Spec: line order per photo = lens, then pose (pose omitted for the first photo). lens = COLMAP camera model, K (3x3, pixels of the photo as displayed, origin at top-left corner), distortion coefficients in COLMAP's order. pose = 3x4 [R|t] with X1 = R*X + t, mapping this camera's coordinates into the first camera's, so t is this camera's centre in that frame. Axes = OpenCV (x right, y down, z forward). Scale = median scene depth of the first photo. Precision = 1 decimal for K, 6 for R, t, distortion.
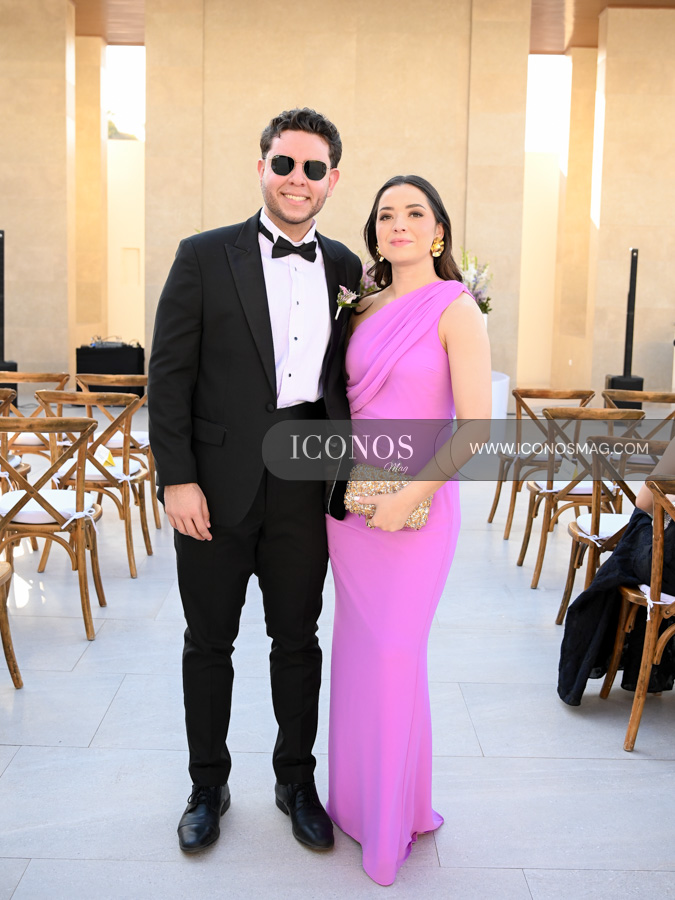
lens RADIAL K [[990.8, 0, 330.9], [0, 990.8, 450.2], [0, 0, 1]] dist [-0.052755, 0.000000]
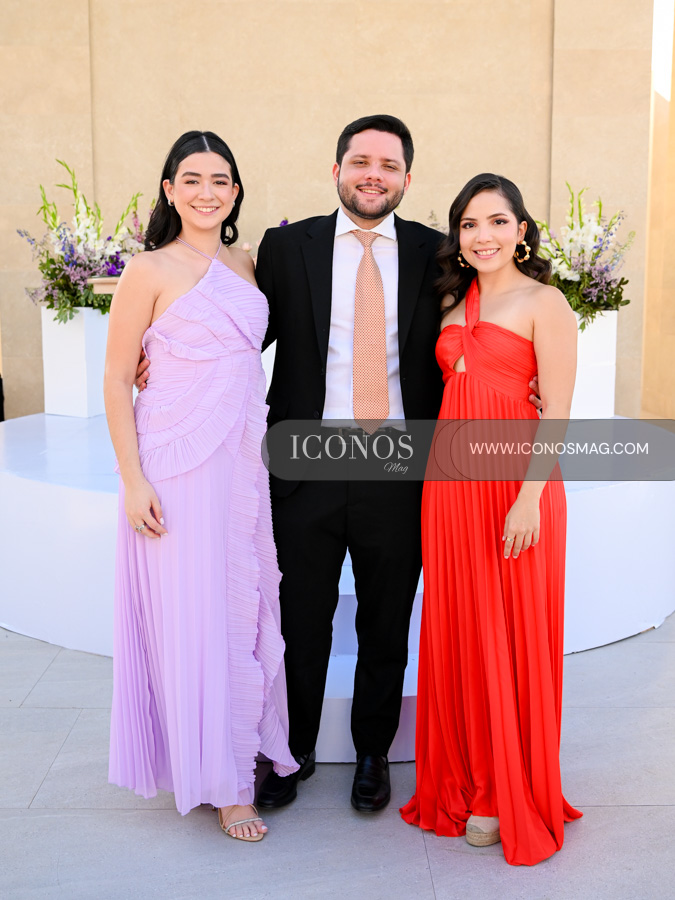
lens RADIAL K [[888.3, 0, 343.3], [0, 888.3, 452.1], [0, 0, 1]] dist [-0.040153, 0.000000]
pose [[0.999777, -0.020671, -0.004228, 0.012989], [0.020792, 0.999307, 0.030888, -0.070784], [0.003587, -0.030969, 0.999514, 0.464562]]
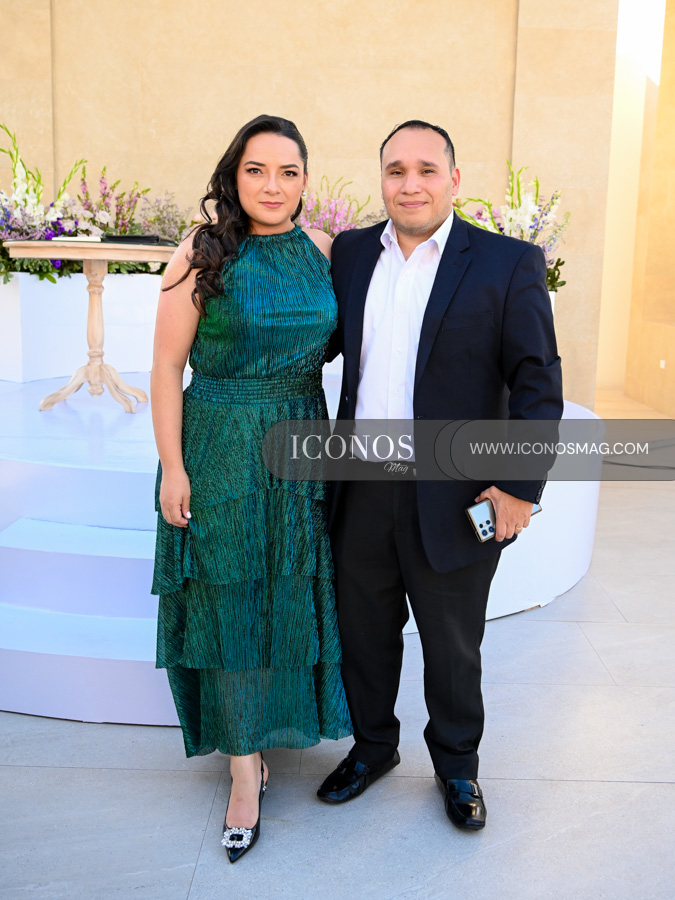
lens RADIAL K [[878.7, 0, 369.6], [0, 878.7, 451.6], [0, 0, 1]] dist [-0.028151, 0.000000]
pose [[0.999952, 0.009708, -0.001286, 0.054067], [-0.009626, 0.998528, 0.053383, -0.067941], [0.001802, -0.053368, 0.998573, 0.466566]]
